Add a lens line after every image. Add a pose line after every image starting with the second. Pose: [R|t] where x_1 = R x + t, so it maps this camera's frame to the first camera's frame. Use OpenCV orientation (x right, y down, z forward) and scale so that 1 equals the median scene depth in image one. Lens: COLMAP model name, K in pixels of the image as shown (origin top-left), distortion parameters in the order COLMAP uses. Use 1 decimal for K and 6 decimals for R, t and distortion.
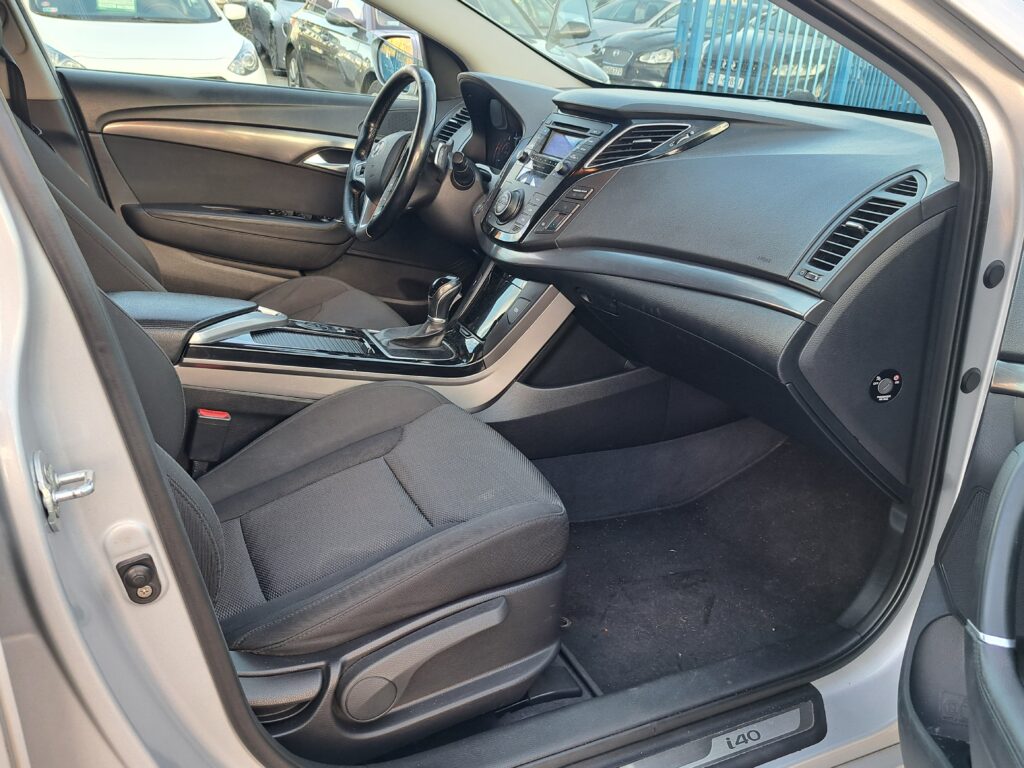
lens RADIAL K [[862.7, 0, 512.0], [0, 862.7, 384.0], [0, 0, 1]] dist [0.000887, -0.002361]
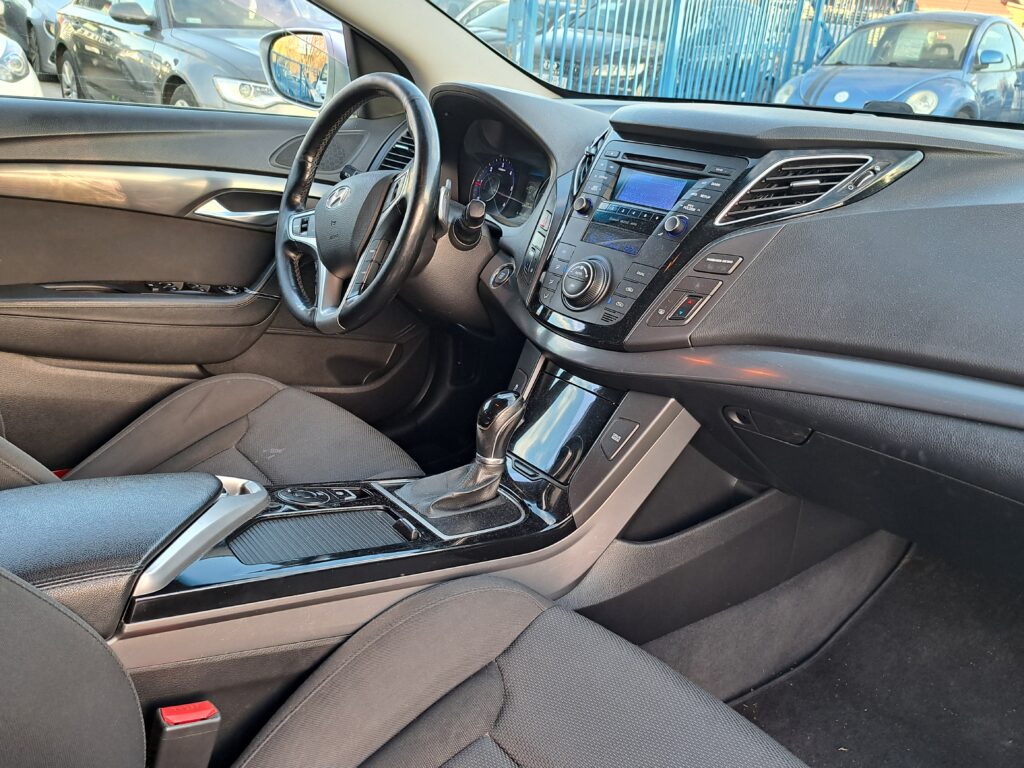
lens RADIAL K [[876.3, 0, 512.0], [0, 876.3, 384.0], [0, 0, 1]] dist [0.012458, 0.008648]
pose [[0.974038, -0.085895, 0.209456, -0.174438], [0.087333, 0.996176, 0.002388, -0.112195], [-0.208860, 0.015967, 0.977815, 0.290472]]
